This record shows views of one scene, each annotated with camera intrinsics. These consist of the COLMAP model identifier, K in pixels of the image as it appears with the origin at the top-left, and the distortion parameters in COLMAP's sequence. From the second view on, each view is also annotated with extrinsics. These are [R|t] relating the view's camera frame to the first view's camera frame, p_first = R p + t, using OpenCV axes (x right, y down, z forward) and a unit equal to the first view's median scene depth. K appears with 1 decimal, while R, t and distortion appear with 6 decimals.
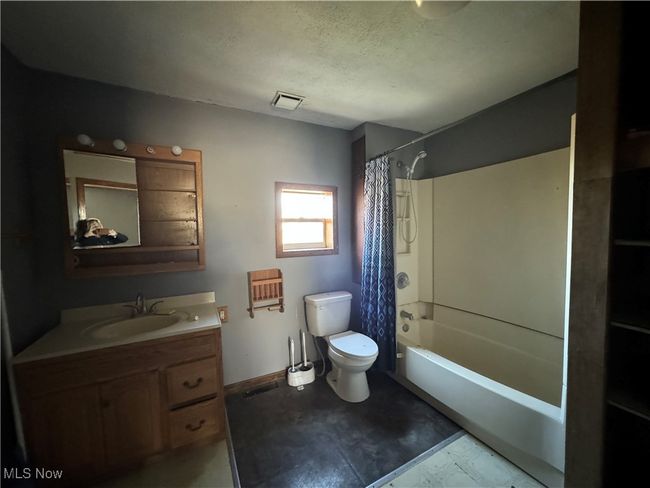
lens RADIAL K [[258.1, 0, 324.7], [0, 258.1, 243.9], [0, 0, 1]] dist [0.000568, 0.000290]
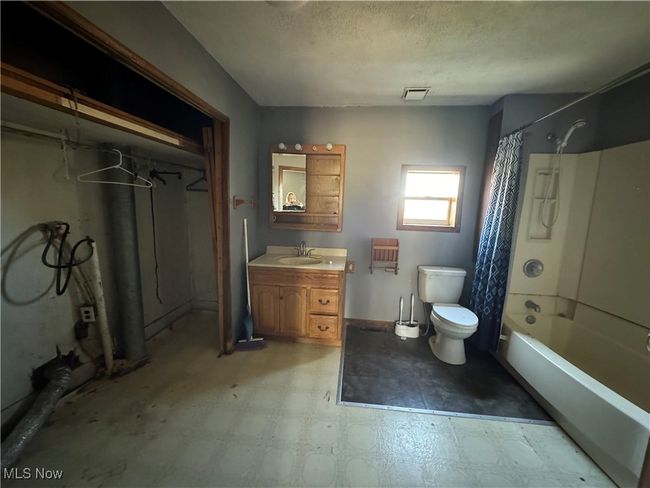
lens RADIAL K [[258.1, 0, 326.1], [0, 258.1, 243.5], [0, 0, 1]] dist [0.000568, 0.000290]
pose [[0.831440, 0.123388, -0.541741, 0.209905], [-0.076235, 0.991142, 0.108742, 0.014381], [0.550360, -0.049113, 0.833482, -0.191287]]
